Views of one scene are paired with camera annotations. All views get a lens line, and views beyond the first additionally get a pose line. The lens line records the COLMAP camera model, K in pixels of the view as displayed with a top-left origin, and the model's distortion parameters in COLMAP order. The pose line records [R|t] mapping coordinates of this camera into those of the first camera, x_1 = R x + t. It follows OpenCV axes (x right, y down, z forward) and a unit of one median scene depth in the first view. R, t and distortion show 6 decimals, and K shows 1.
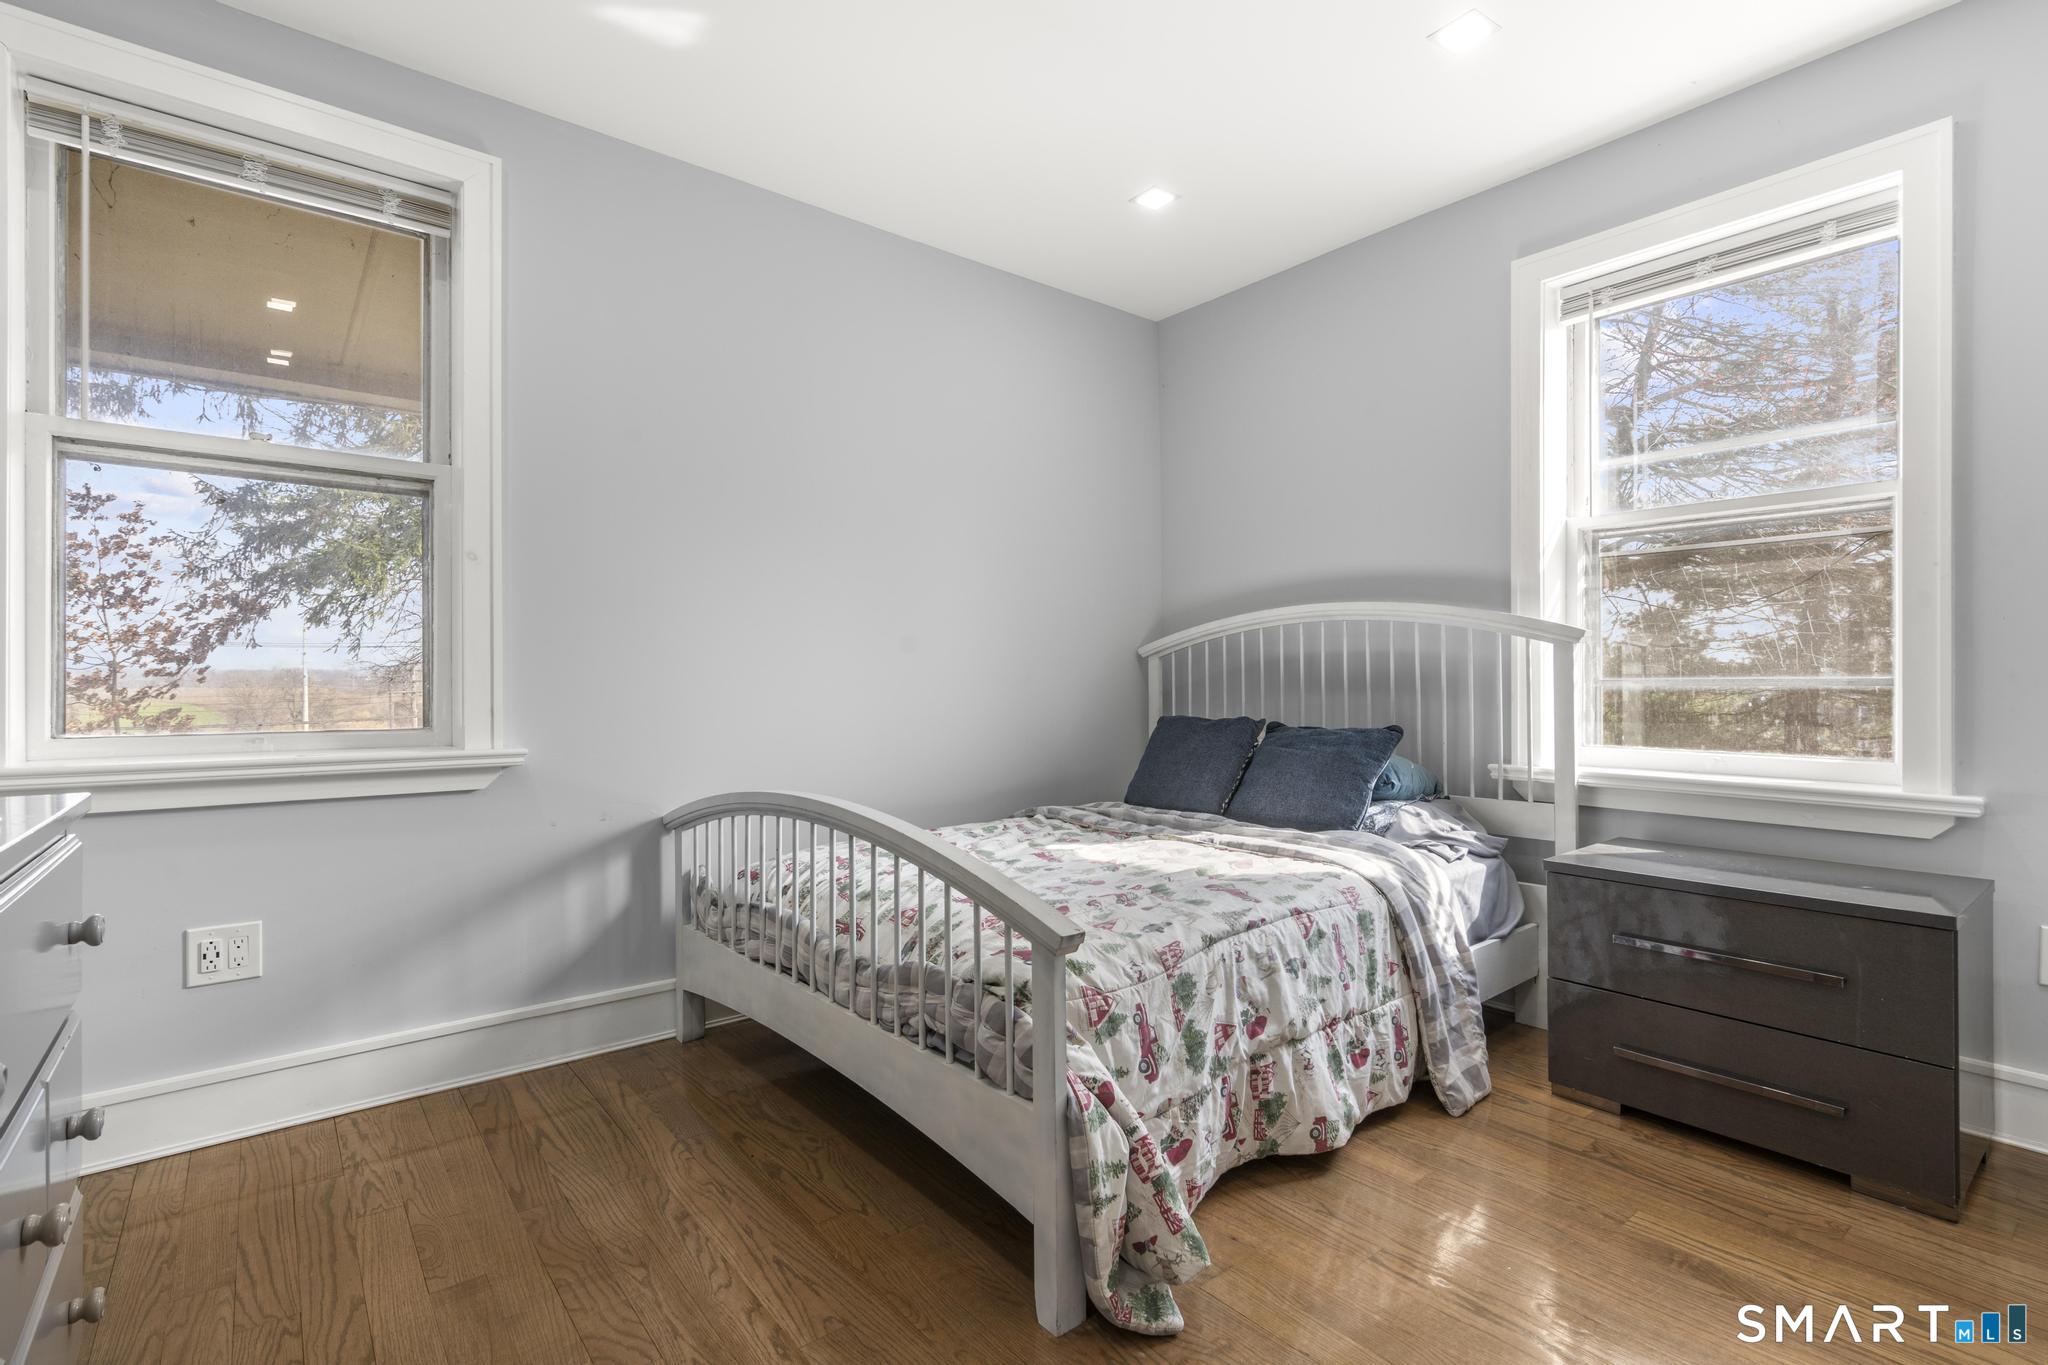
lens RADIAL K [[935.7, 0, 1028.0], [0, 935.7, 683.6], [0, 0, 1]] dist [0.003384, 0.000970]
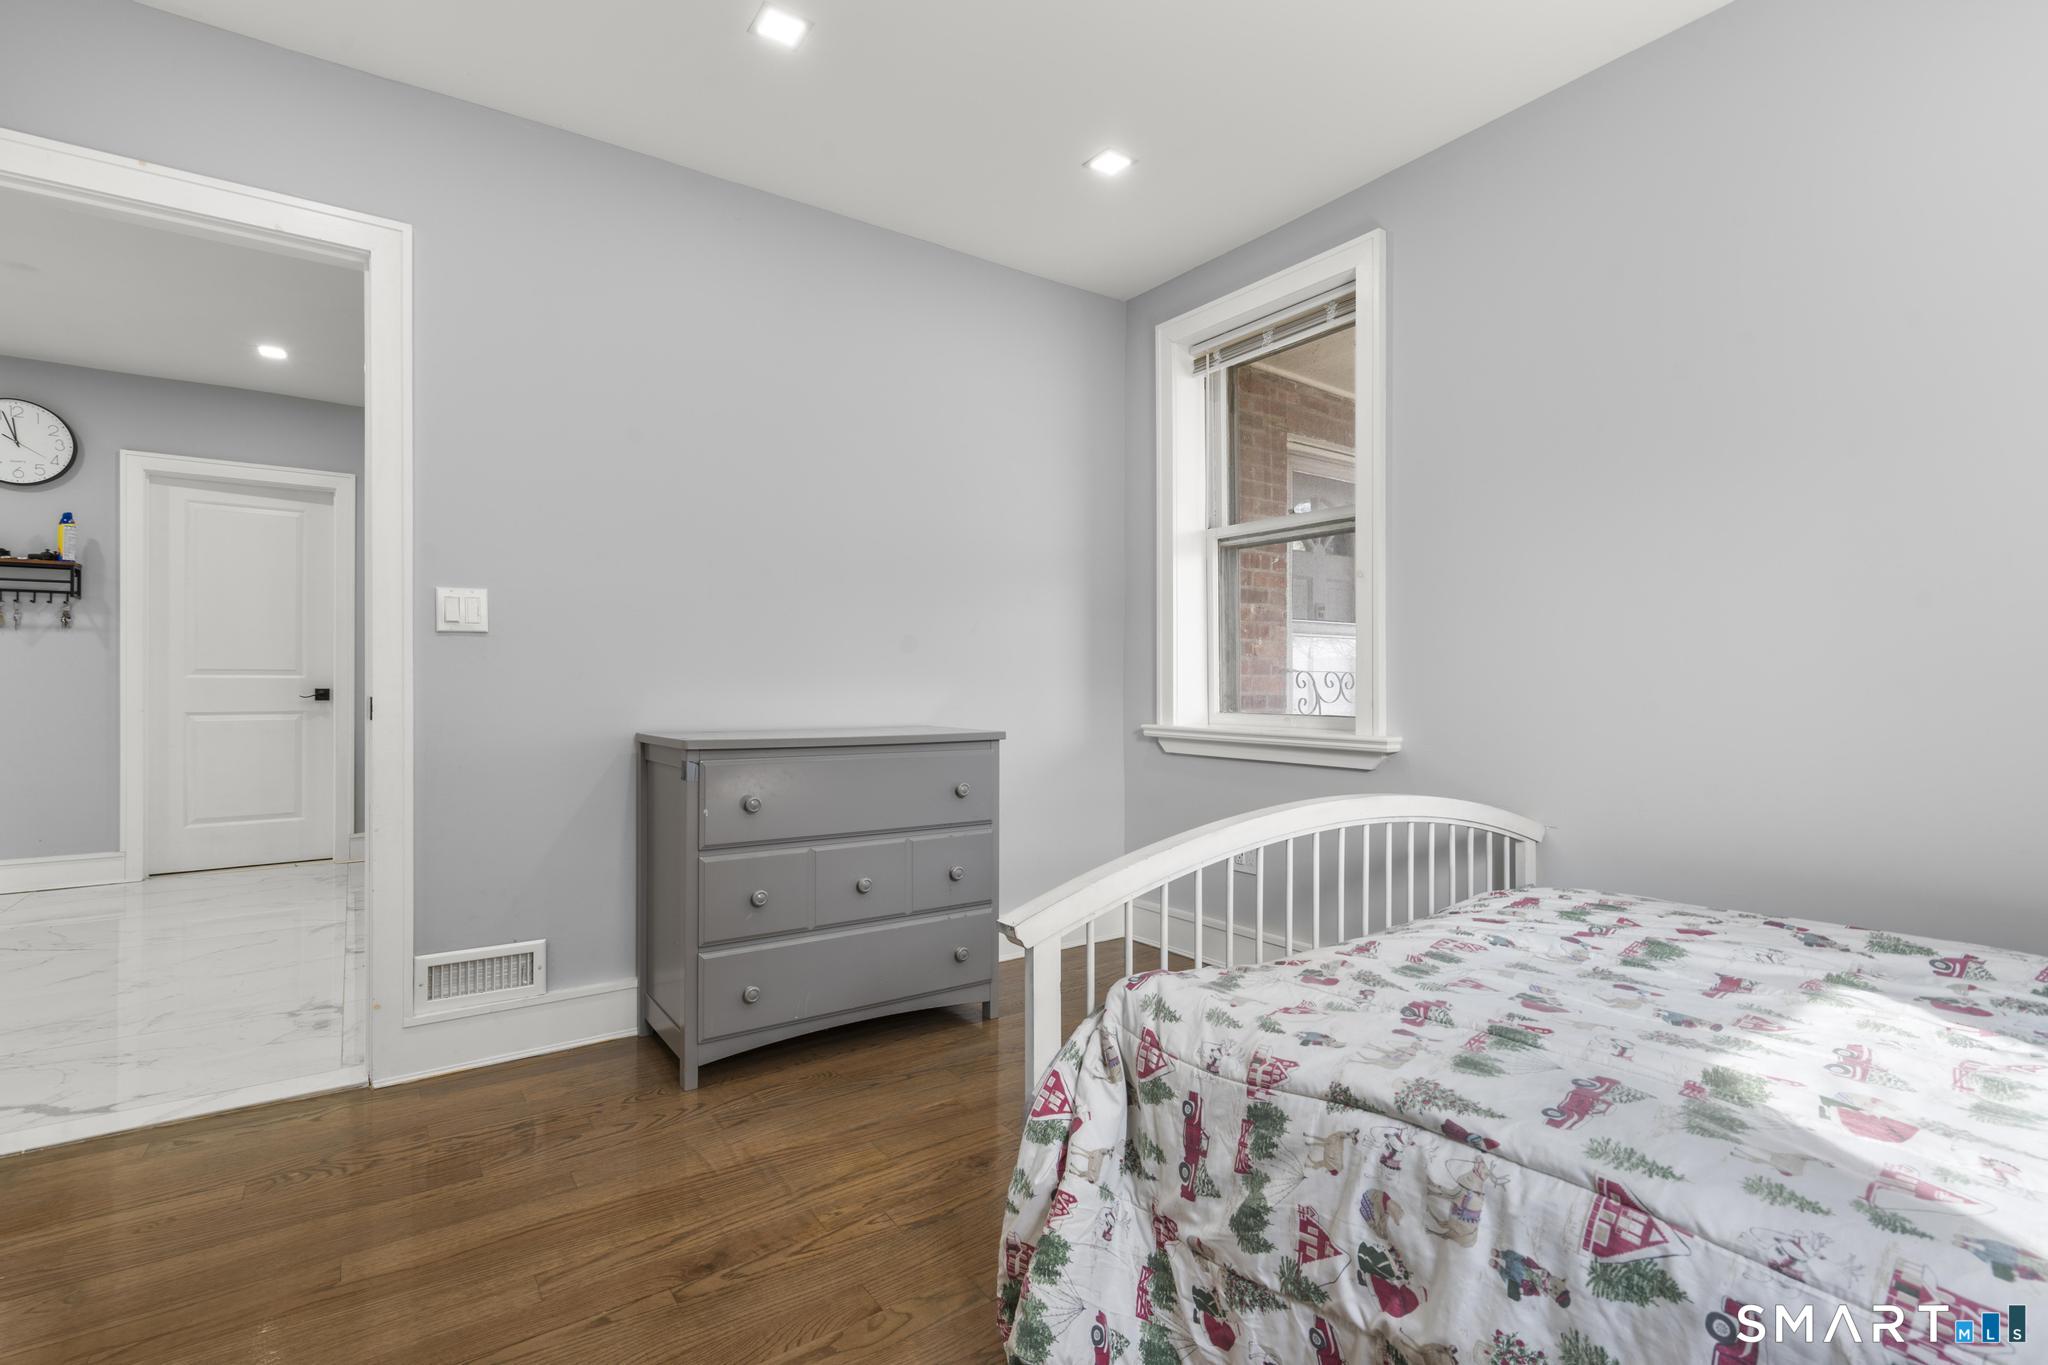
lens RADIAL K [[935.7, 0, 1030.0], [0, 935.7, 675.1], [0, 0, 1]] dist [0.003384, 0.000970]
pose [[-0.035012, -0.003559, -0.999381, 0.808298], [-0.004435, 0.999984, -0.003406, -0.000764], [0.999377, 0.004313, -0.035027, 0.799667]]
